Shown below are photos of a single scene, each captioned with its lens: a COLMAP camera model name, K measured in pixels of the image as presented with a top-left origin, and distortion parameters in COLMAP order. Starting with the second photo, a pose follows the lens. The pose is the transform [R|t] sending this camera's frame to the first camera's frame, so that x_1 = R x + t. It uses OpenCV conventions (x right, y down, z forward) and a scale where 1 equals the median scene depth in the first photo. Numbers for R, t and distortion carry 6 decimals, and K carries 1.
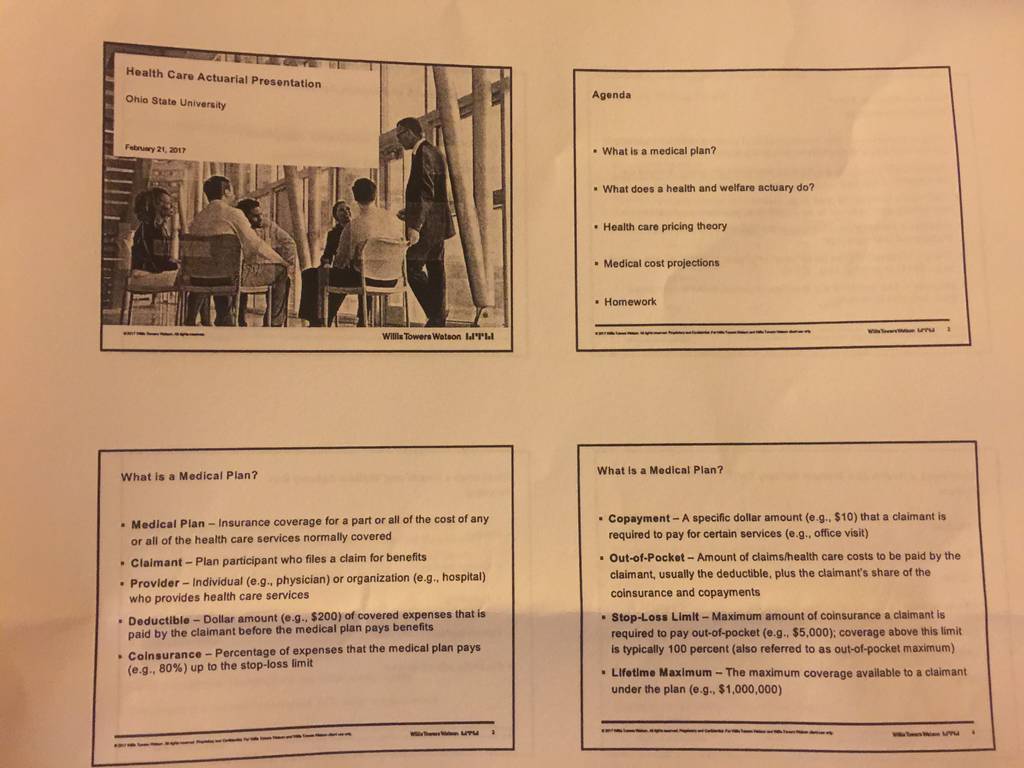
lens RADIAL K [[871.4, 0, 520.9], [0, 871.4, 383.8], [0, 0, 1]] dist [0.103281, -0.141731]
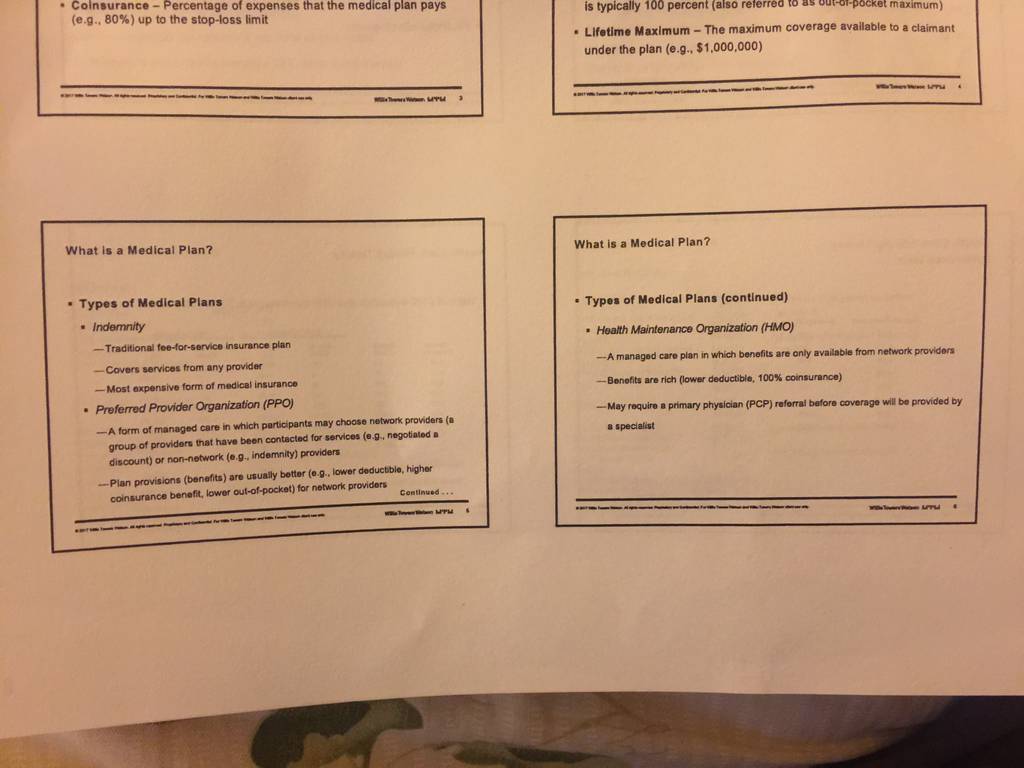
lens RADIAL K [[871.4, 0, 516.6], [0, 871.4, 386.5], [0, 0, 1]] dist [0.103281, -0.141731]
pose [[0.999864, -0.007796, 0.014513, 0.012813], [0.006508, 0.996205, 0.086797, 0.626294], [-0.015134, -0.086691, 0.996120, 0.019819]]
